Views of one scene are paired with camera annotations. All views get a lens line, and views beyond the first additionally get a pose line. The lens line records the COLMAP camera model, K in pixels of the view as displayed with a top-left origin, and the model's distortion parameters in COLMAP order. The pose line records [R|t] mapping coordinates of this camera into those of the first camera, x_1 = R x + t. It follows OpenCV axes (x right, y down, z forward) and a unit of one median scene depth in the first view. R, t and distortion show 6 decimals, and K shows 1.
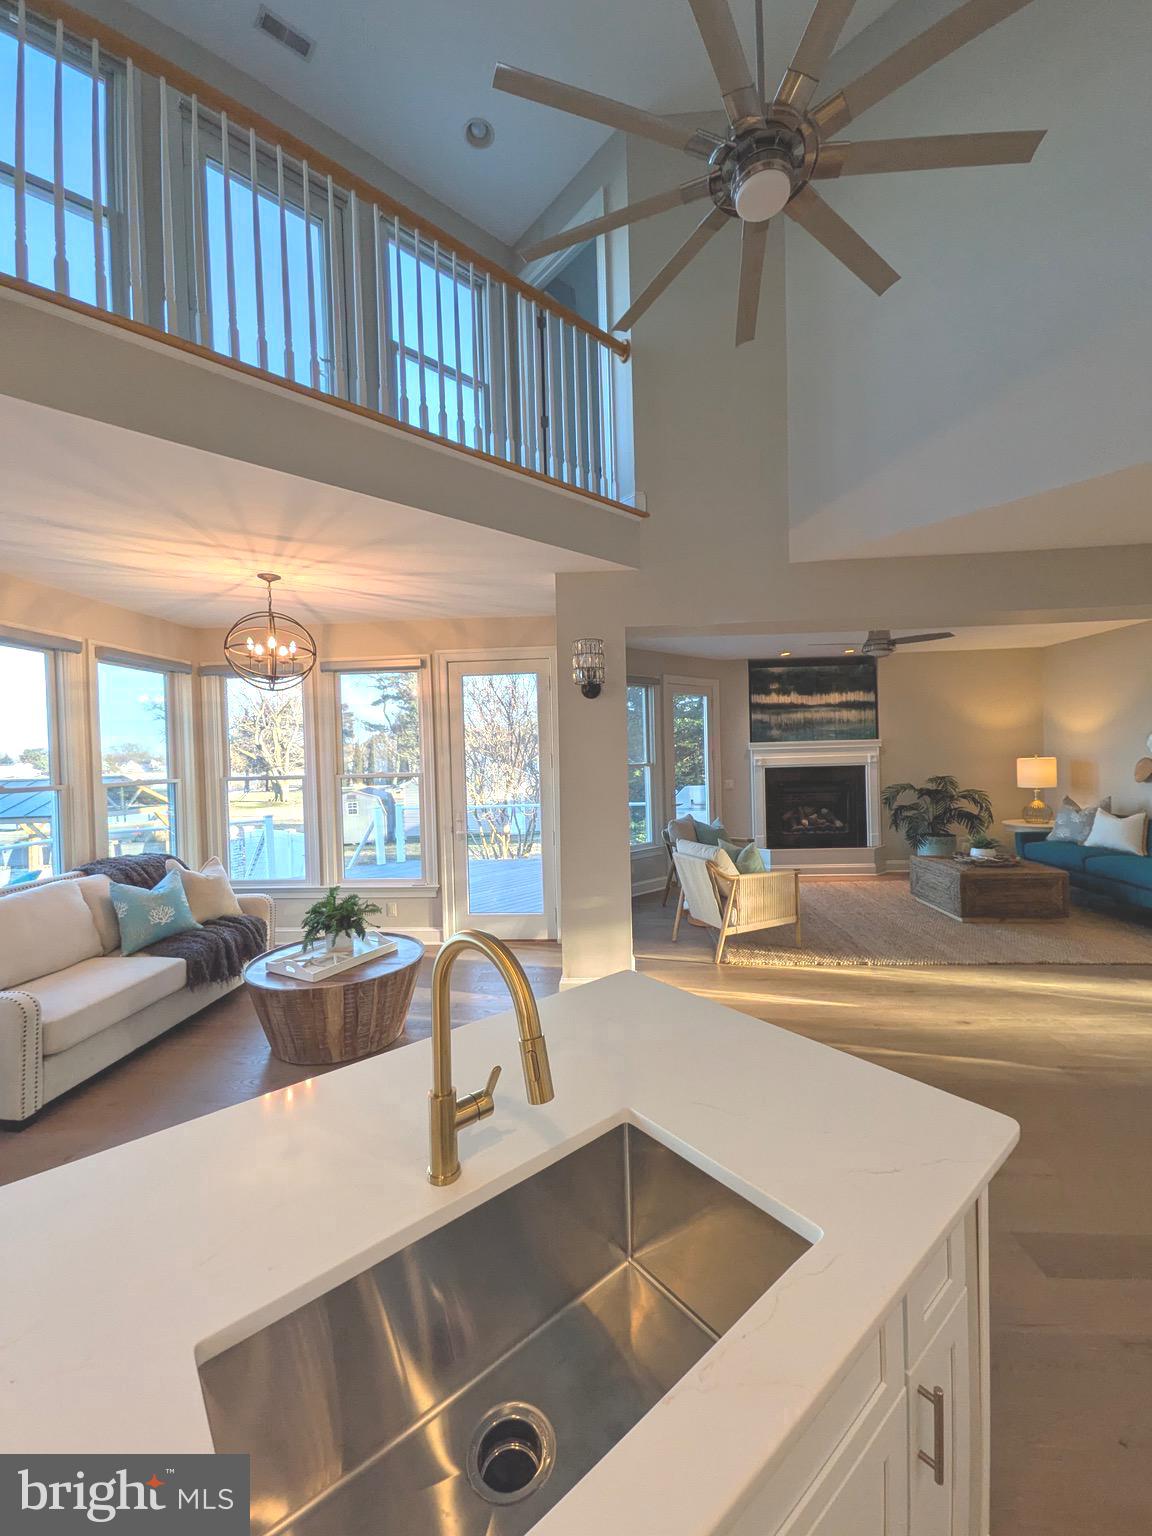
lens RADIAL K [[604.4, 0, 573.9], [0, 604.4, 765.5], [0, 0, 1]] dist [0.009514, -0.002420]
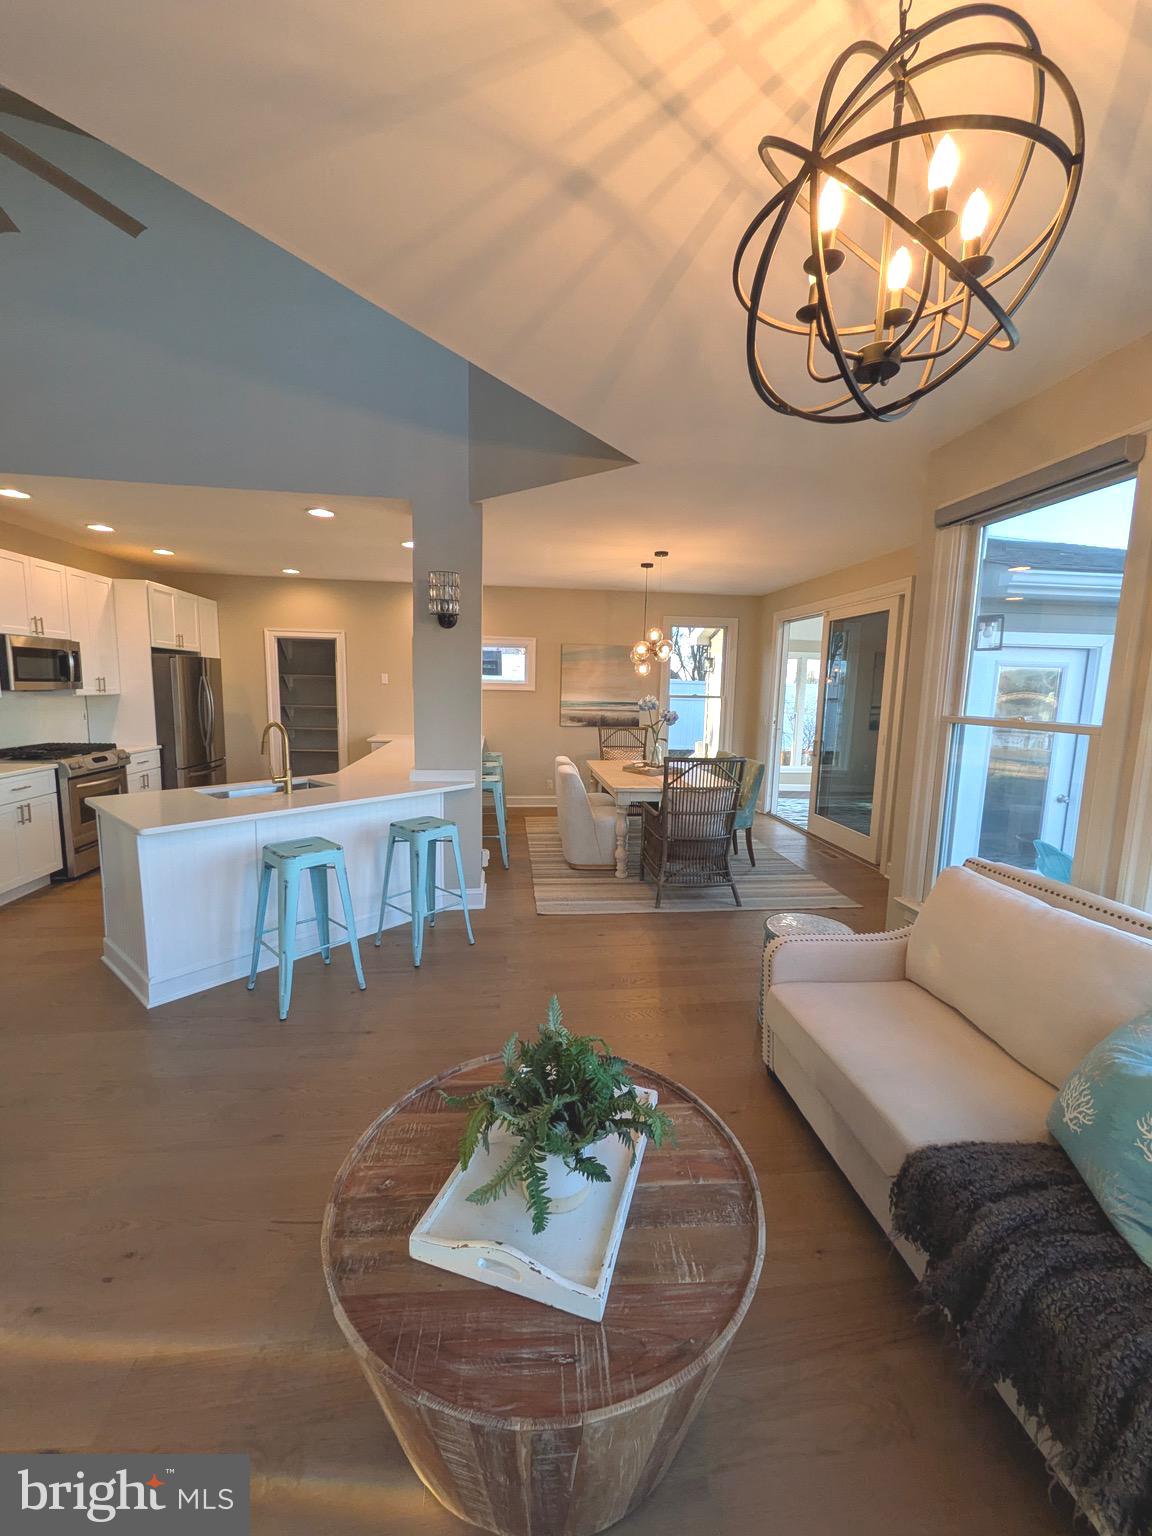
lens RADIAL K [[604.4, 0, 573.0], [0, 604.4, 766.4], [0, 0, 1]] dist [0.009514, -0.002420]
pose [[-0.980773, 0.031047, -0.192666, -0.231087], [0.000893, 0.987968, 0.154657, -0.009233], [0.195149, 0.151512, -0.969000, 0.934983]]
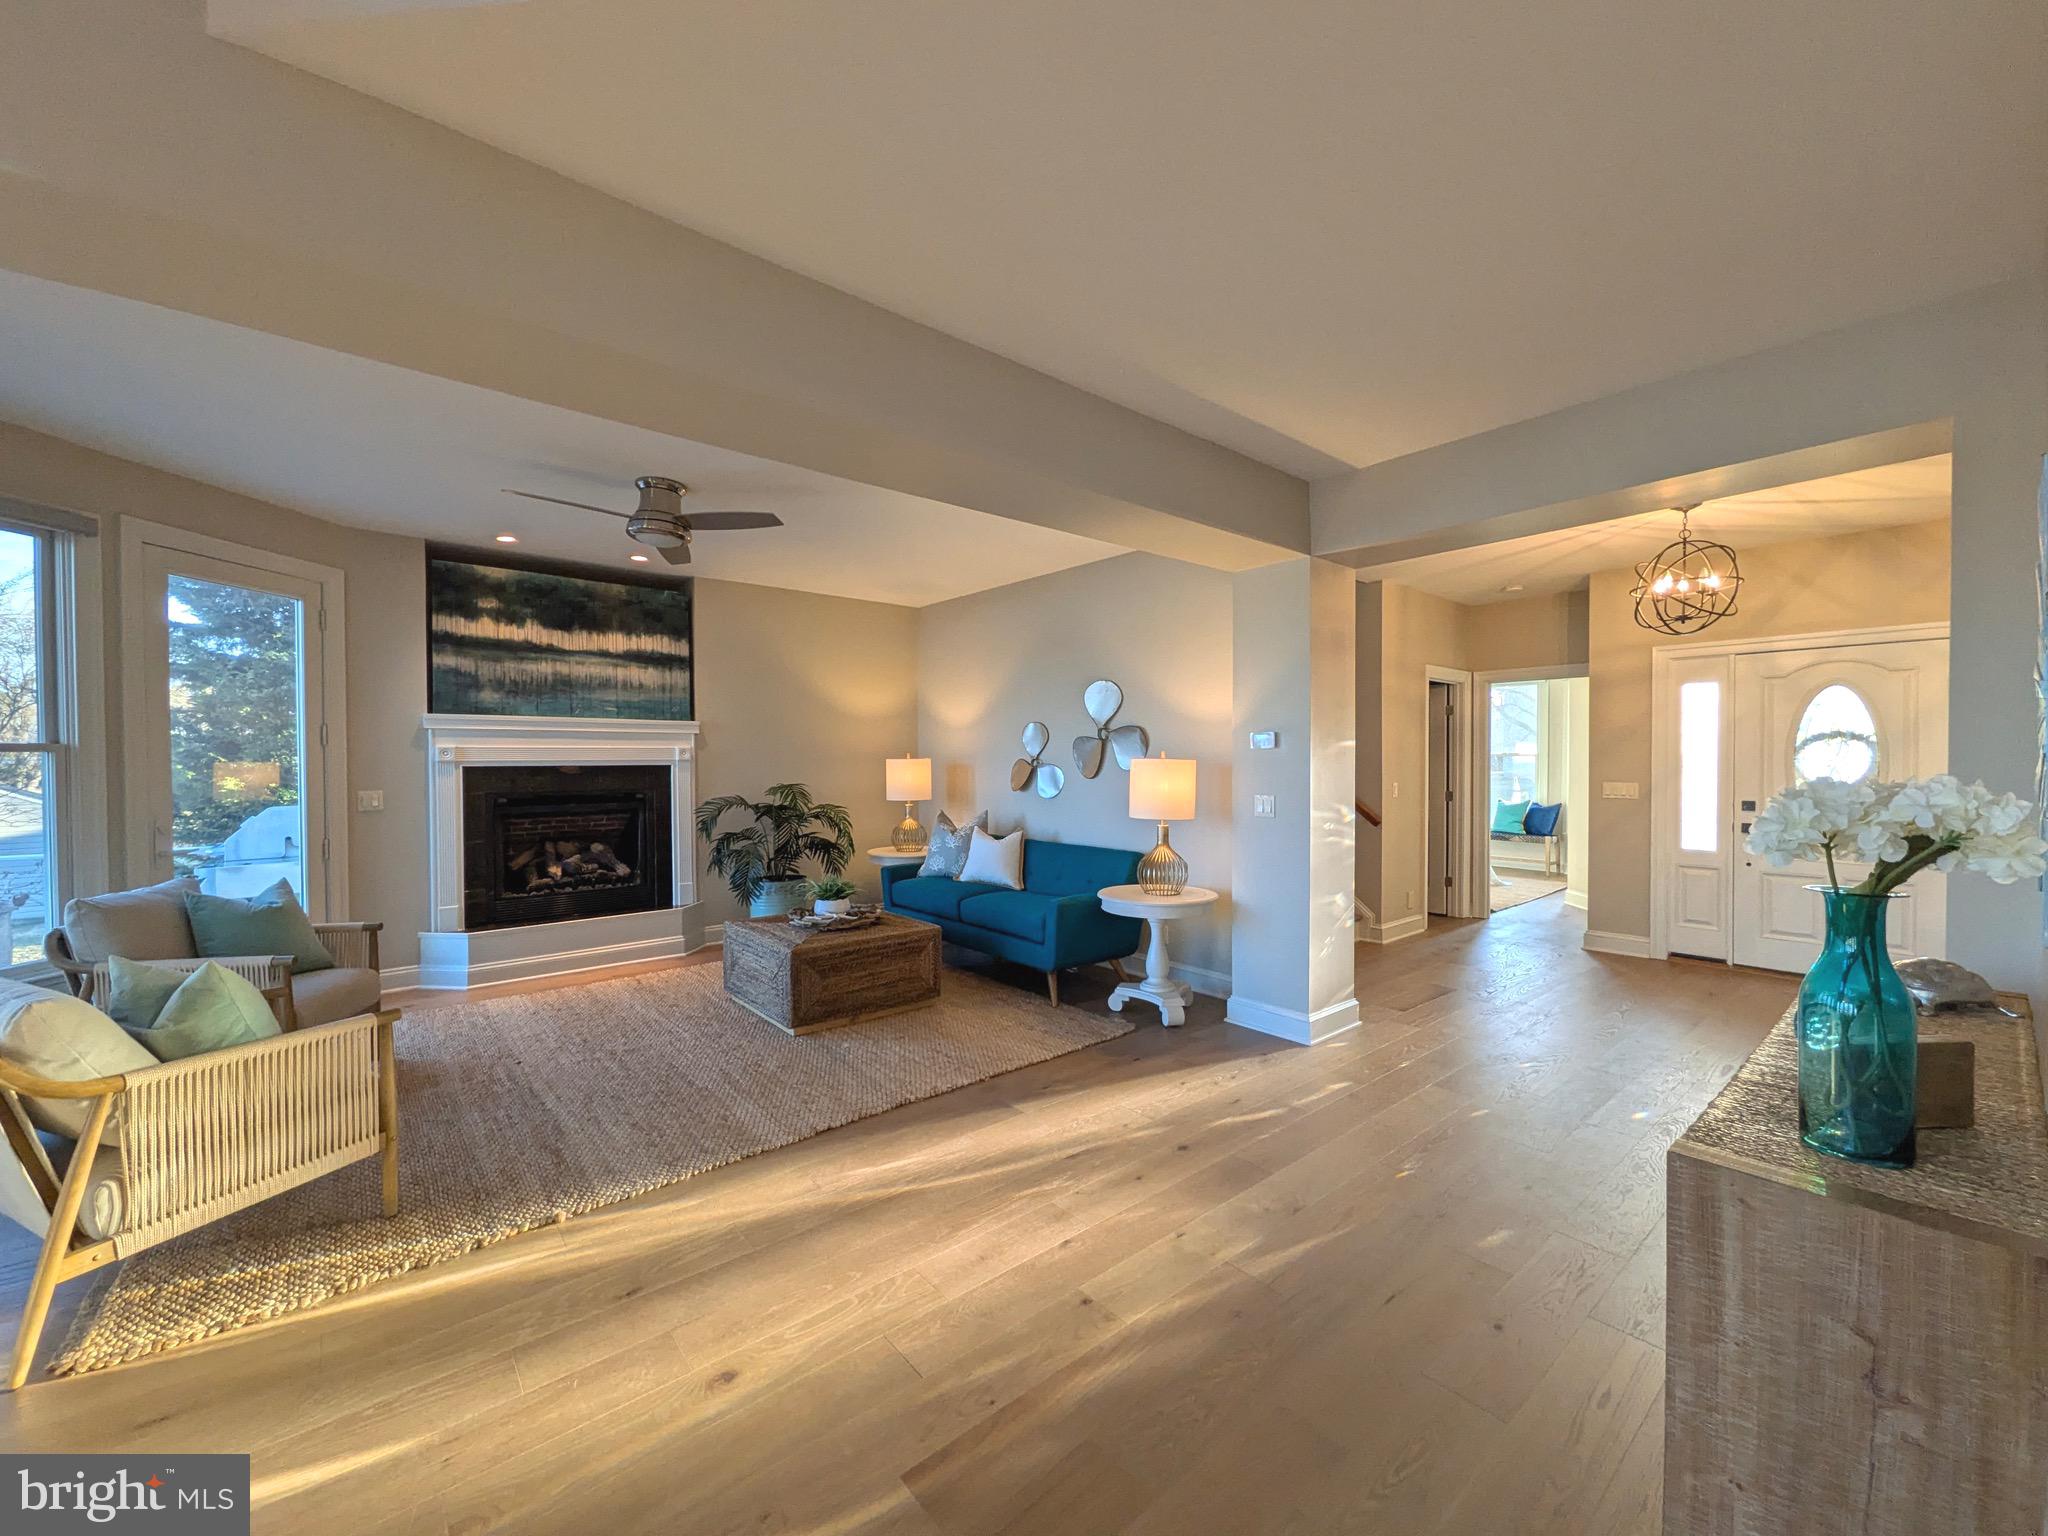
lens RADIAL K [[805.9, 0, 1019.8], [0, 805.9, 771.5], [0, 0, 1]] dist [0.009514, -0.002420]
pose [[0.717914, 0.014952, 0.695971, 0.276140], [-0.006098, 0.999866, -0.015191, 0.022565], [-0.696105, 0.006662, 0.717909, 0.326065]]
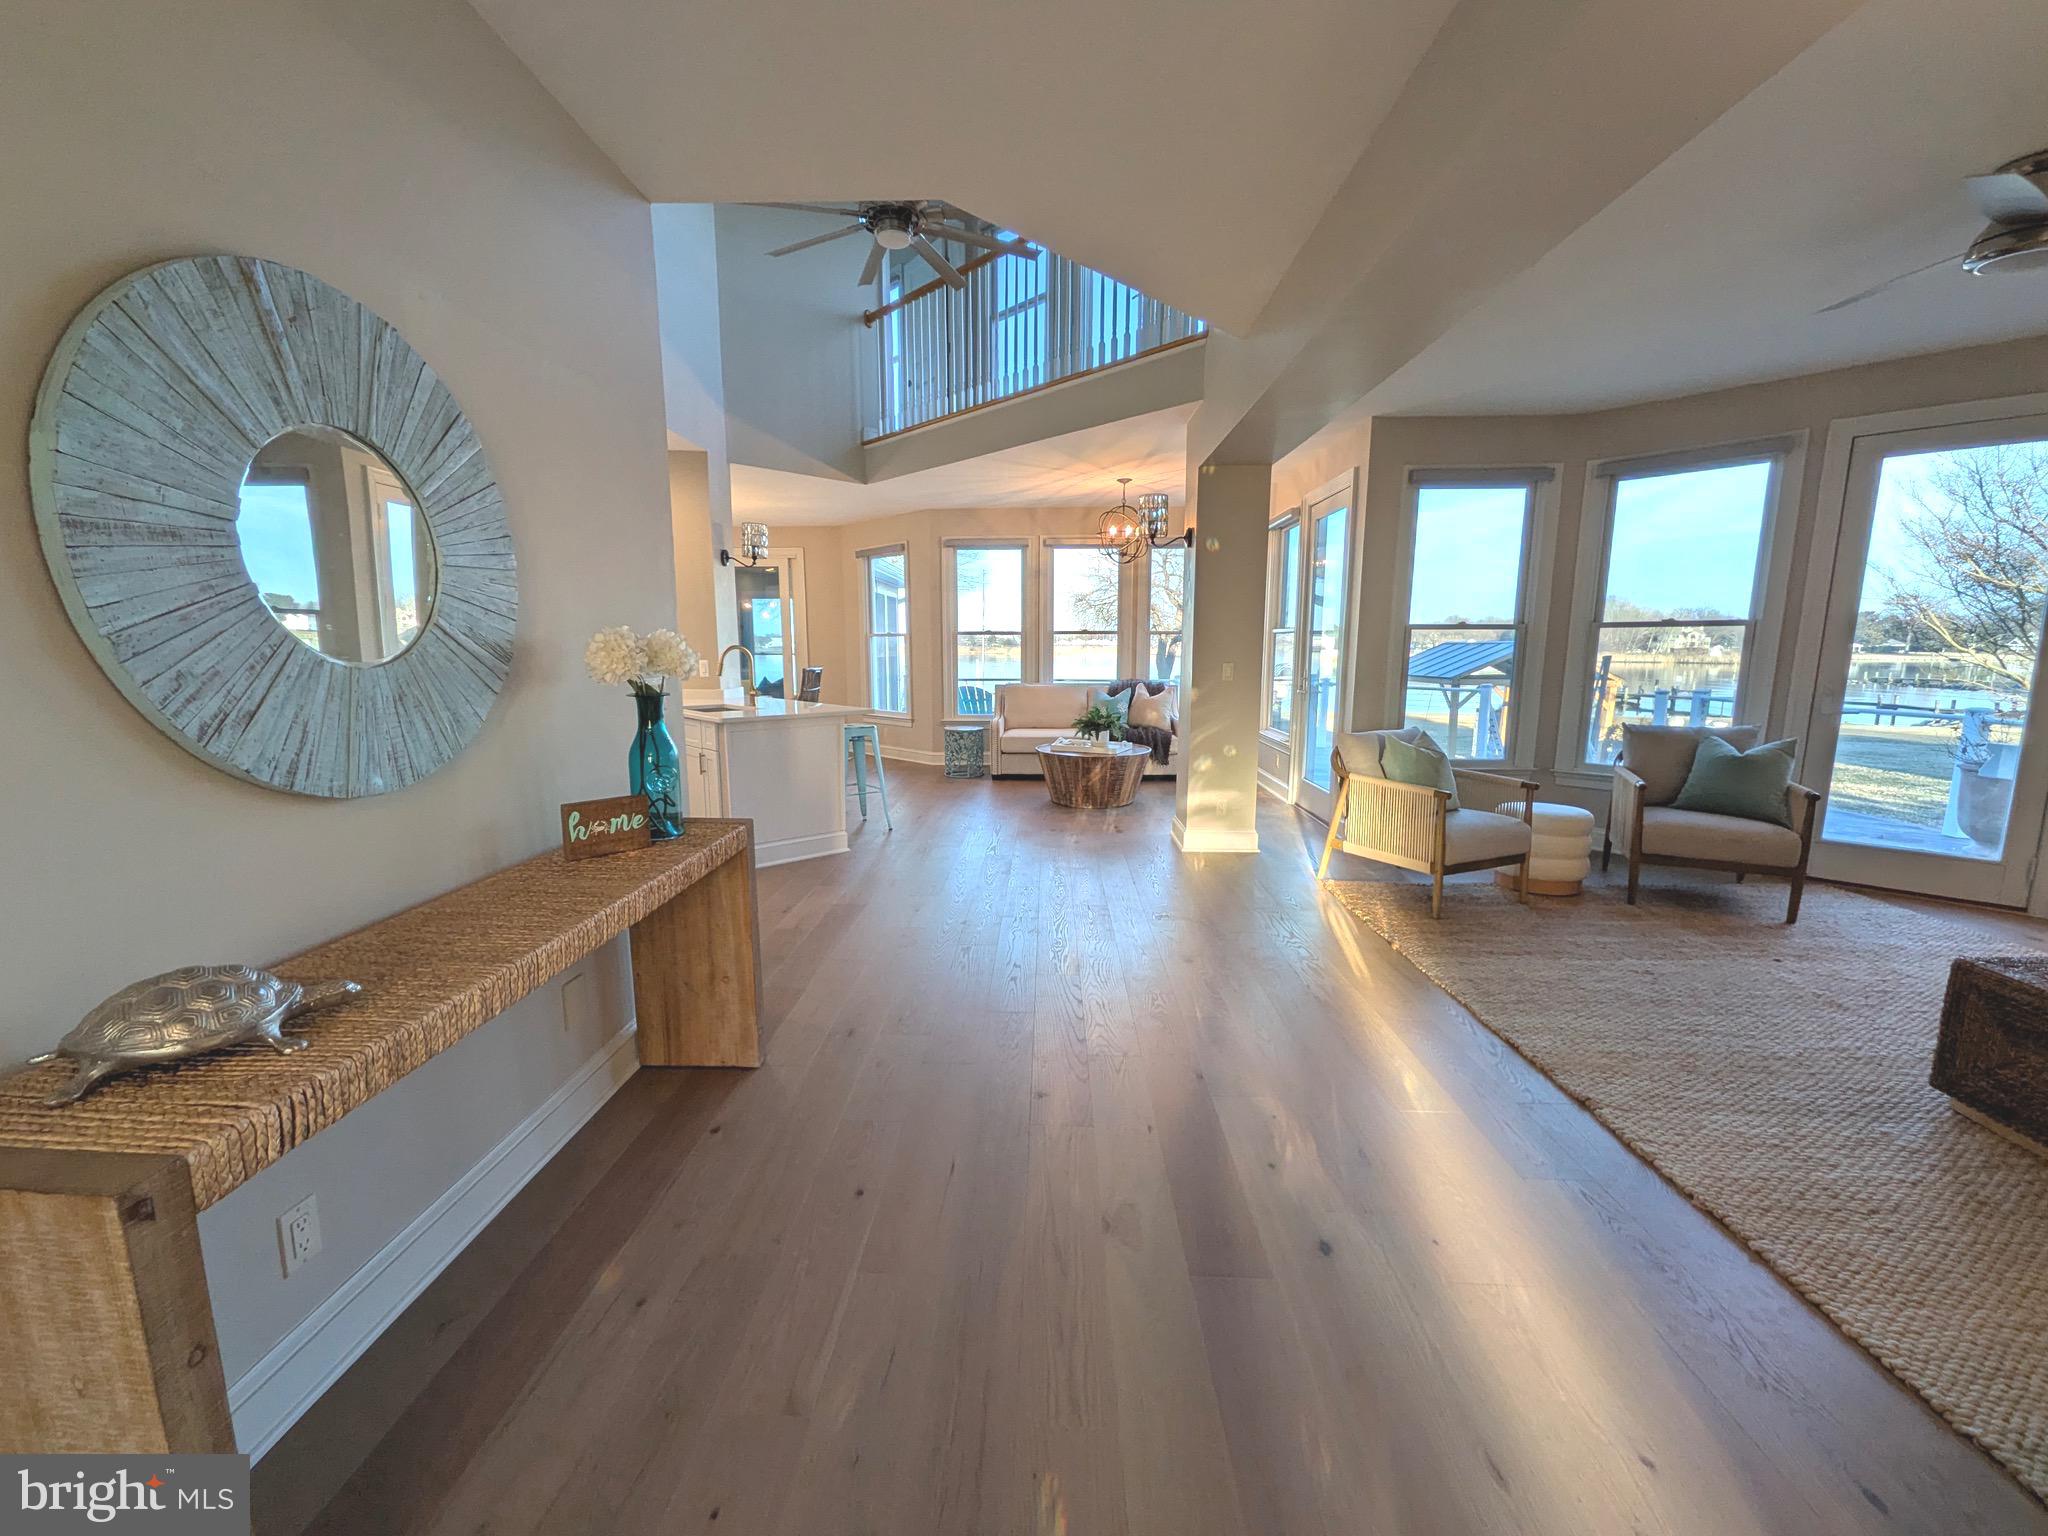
lens RADIAL K [[805.9, 0, 1012.2], [0, 805.9, 765.8], [0, 0, 1]] dist [0.009514, -0.002420]
pose [[0.033992, 0.174170, -0.984129, 1.067197], [-0.017365, 0.984652, 0.173663, 0.013648], [0.999271, 0.011186, 0.036494, 0.508065]]
